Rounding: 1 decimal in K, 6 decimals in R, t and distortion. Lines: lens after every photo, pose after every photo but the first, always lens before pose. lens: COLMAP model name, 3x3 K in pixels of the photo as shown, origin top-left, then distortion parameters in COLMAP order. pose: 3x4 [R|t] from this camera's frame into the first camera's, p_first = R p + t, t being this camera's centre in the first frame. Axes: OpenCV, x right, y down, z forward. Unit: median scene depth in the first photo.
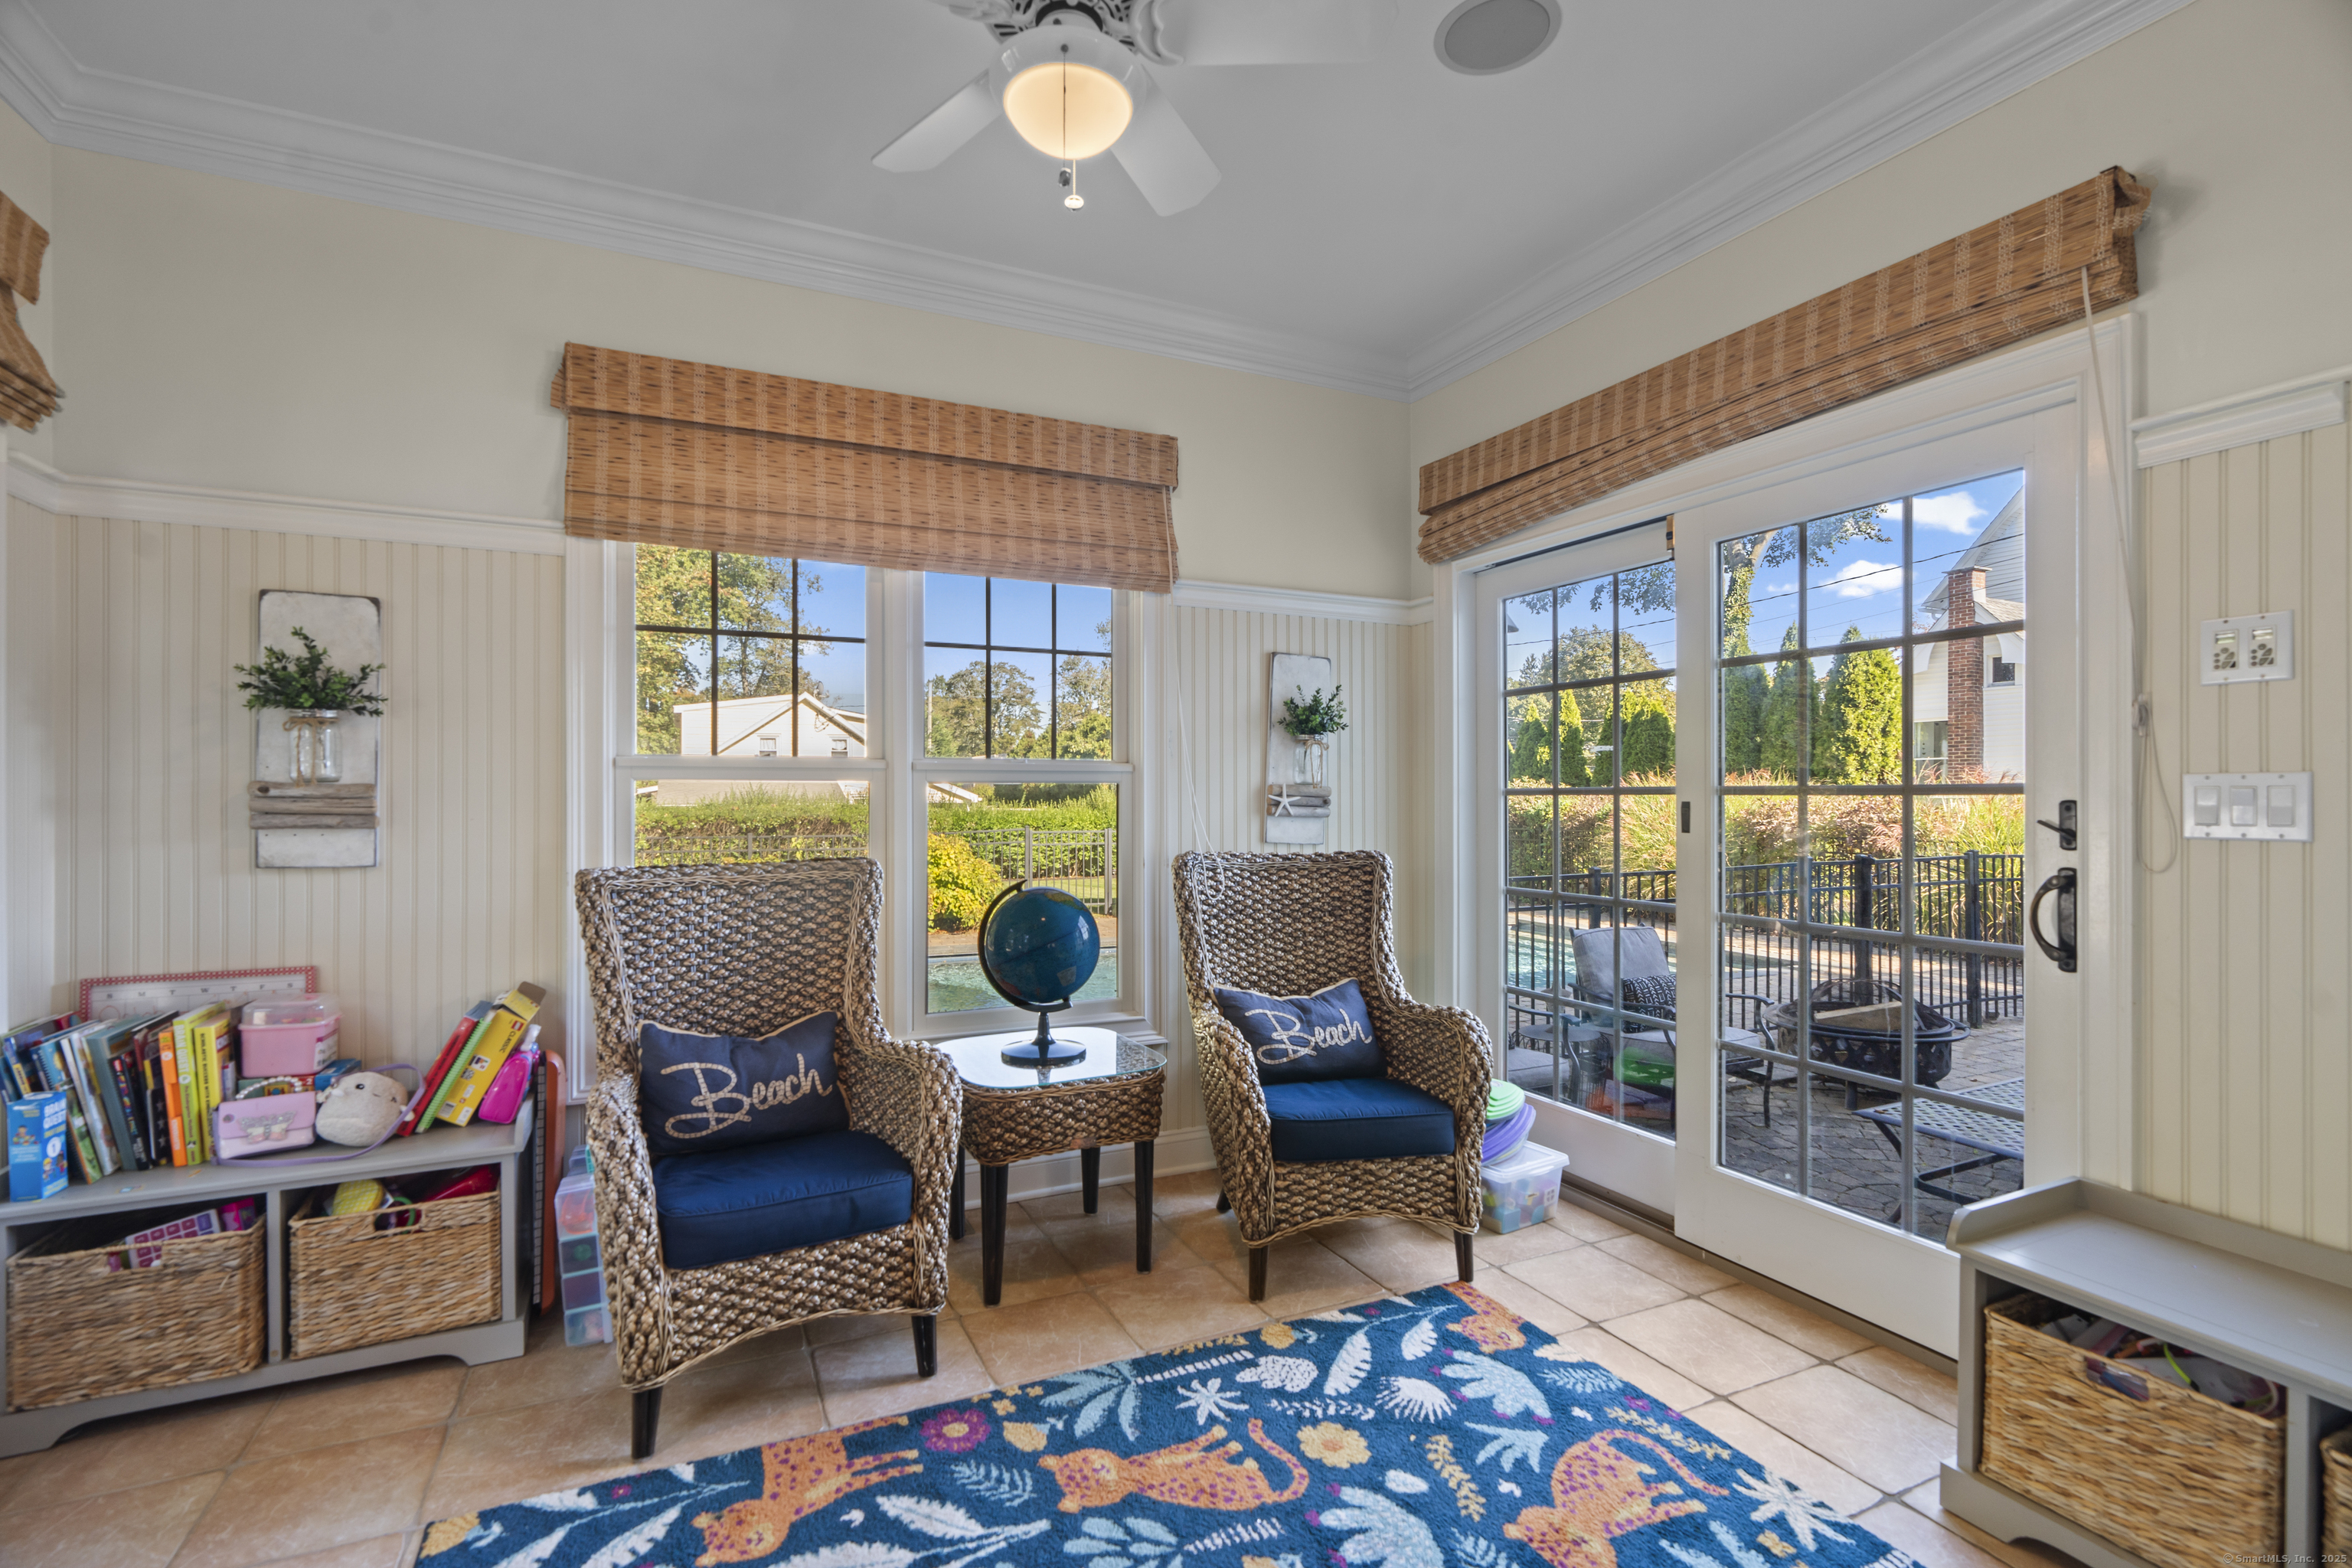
lens RADIAL K [[1072.0, 0, 1168.0], [0, 1072.0, 789.0], [0, 0, 1]] dist [-0.004133, 0.000459]
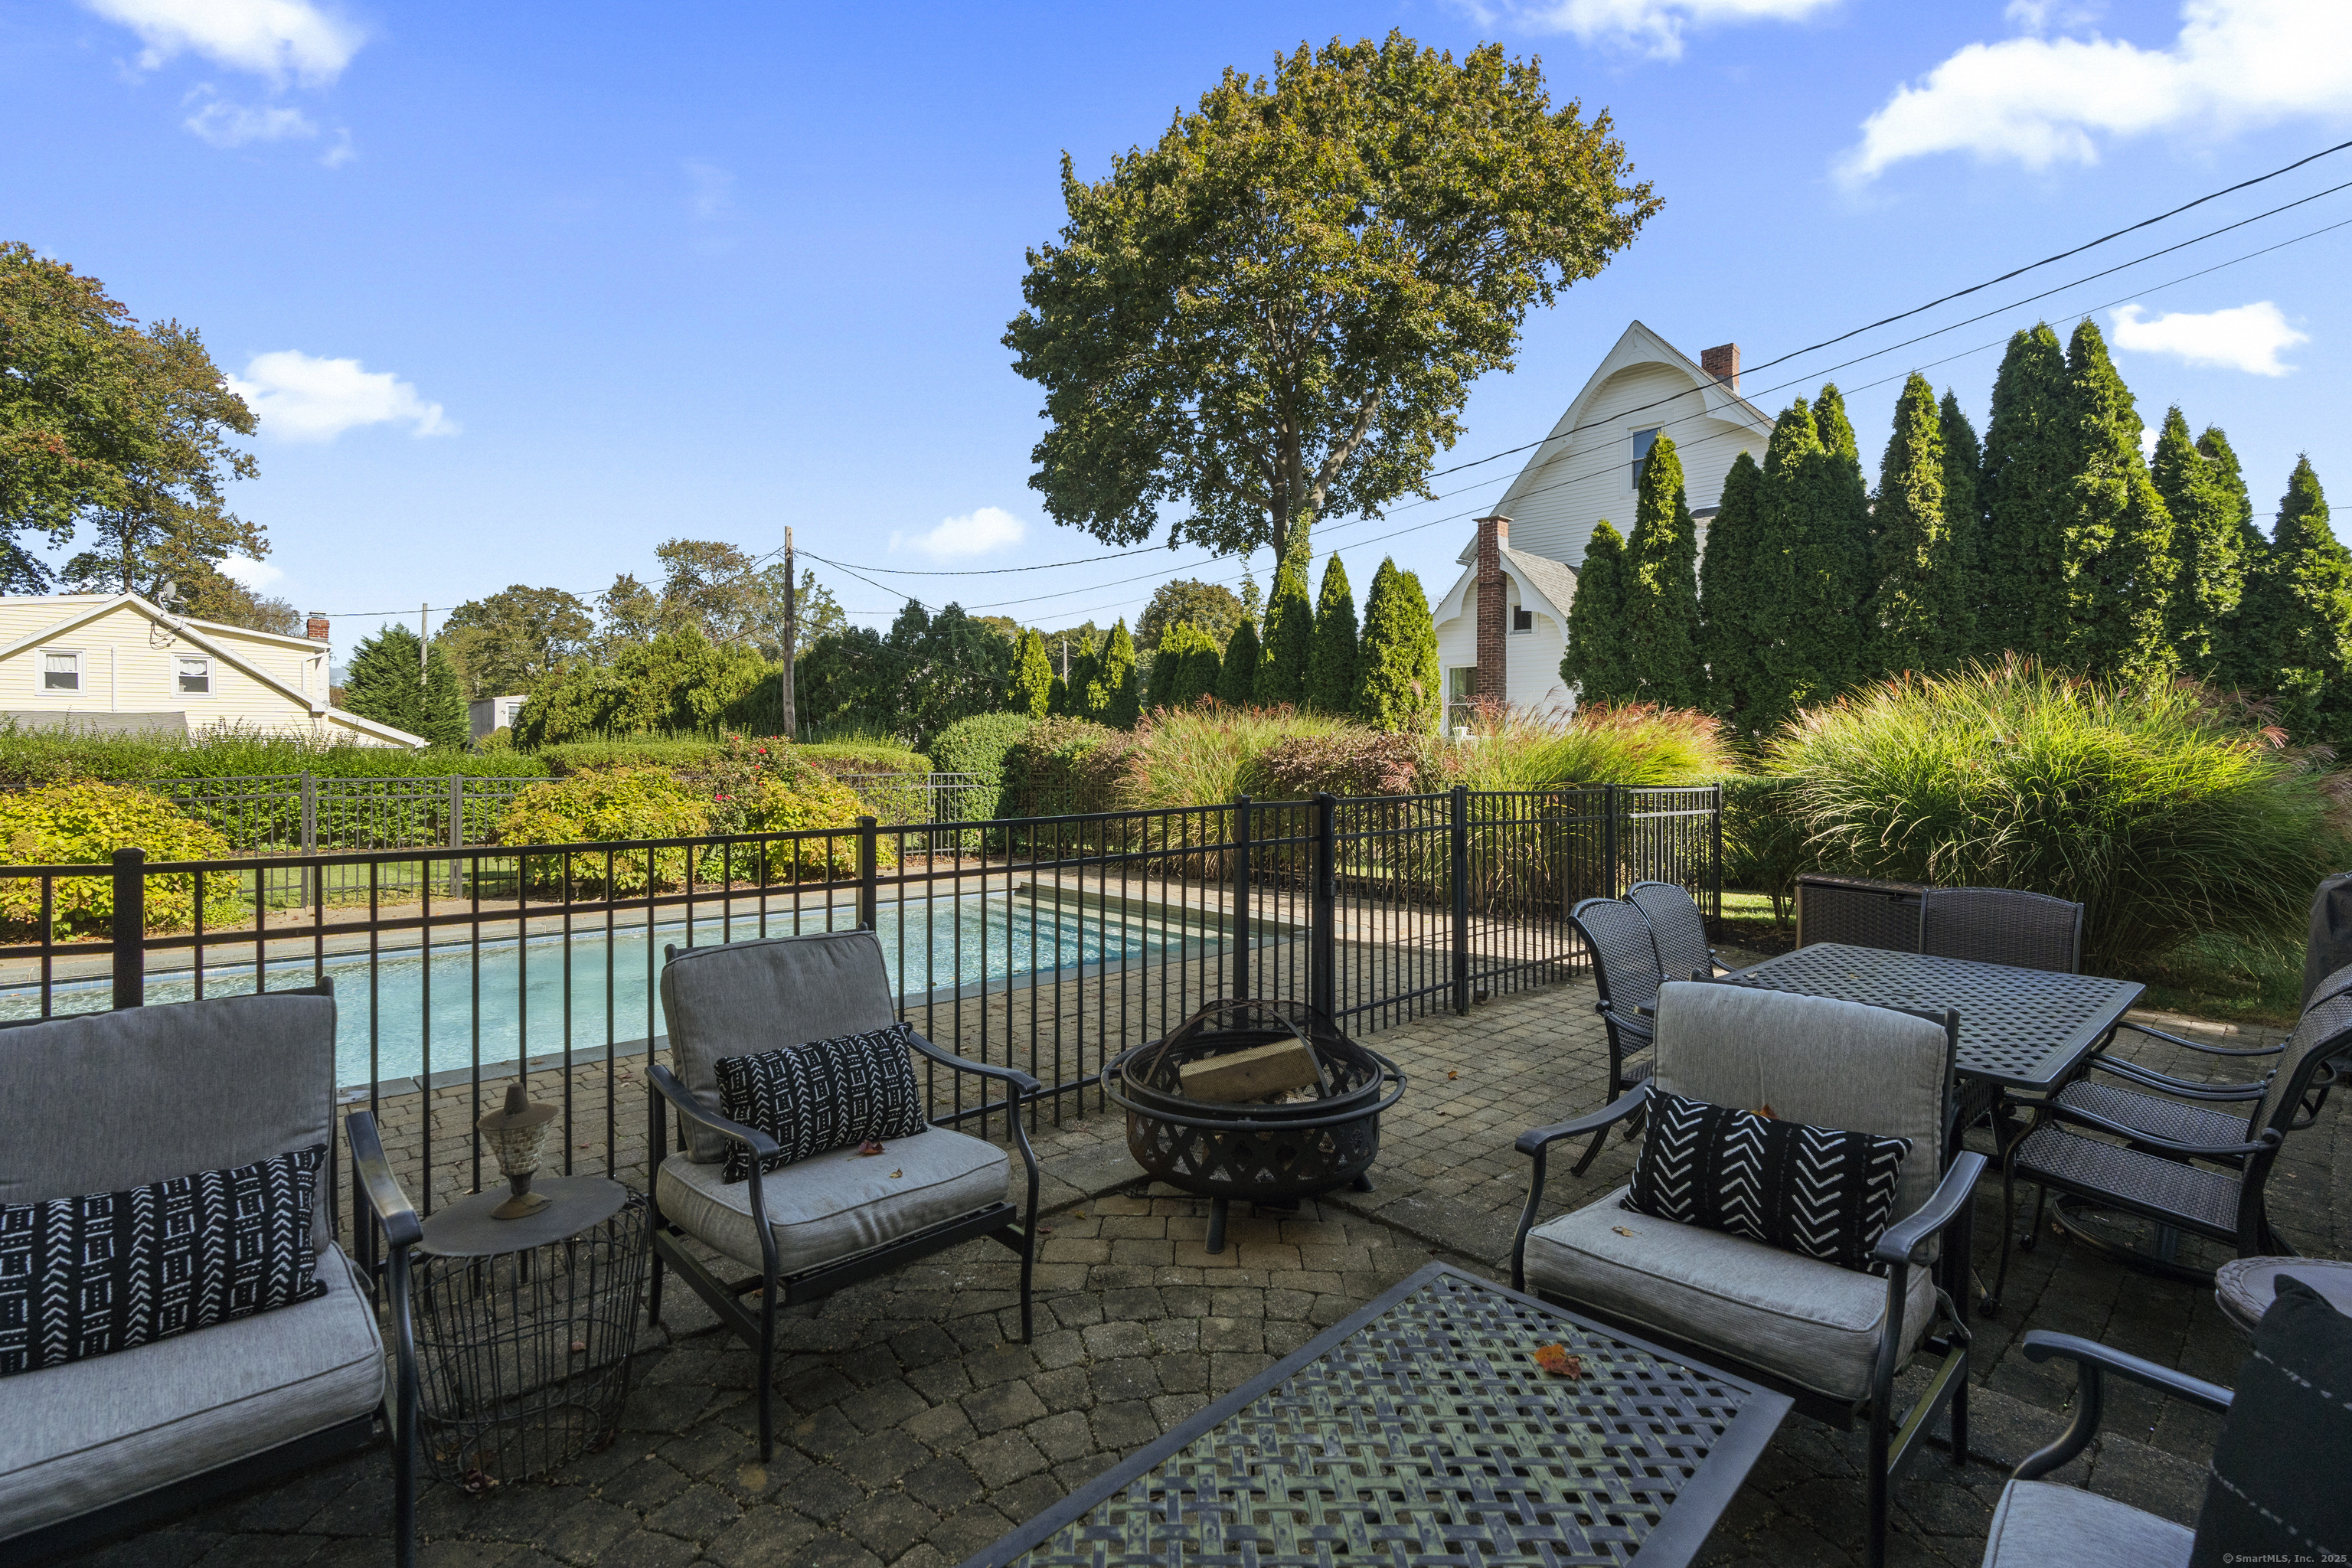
lens RADIAL K [[1072.0, 0, 1176.4], [0, 1072.0, 765.0], [0, 0, 1]] dist [-0.004133, 0.000459]
pose [[0.941890, -0.002396, 0.335913, 0.143879], [-0.004672, 0.999784, 0.020232, 0.013271], [-0.335889, -0.020626, 0.941676, 0.164097]]
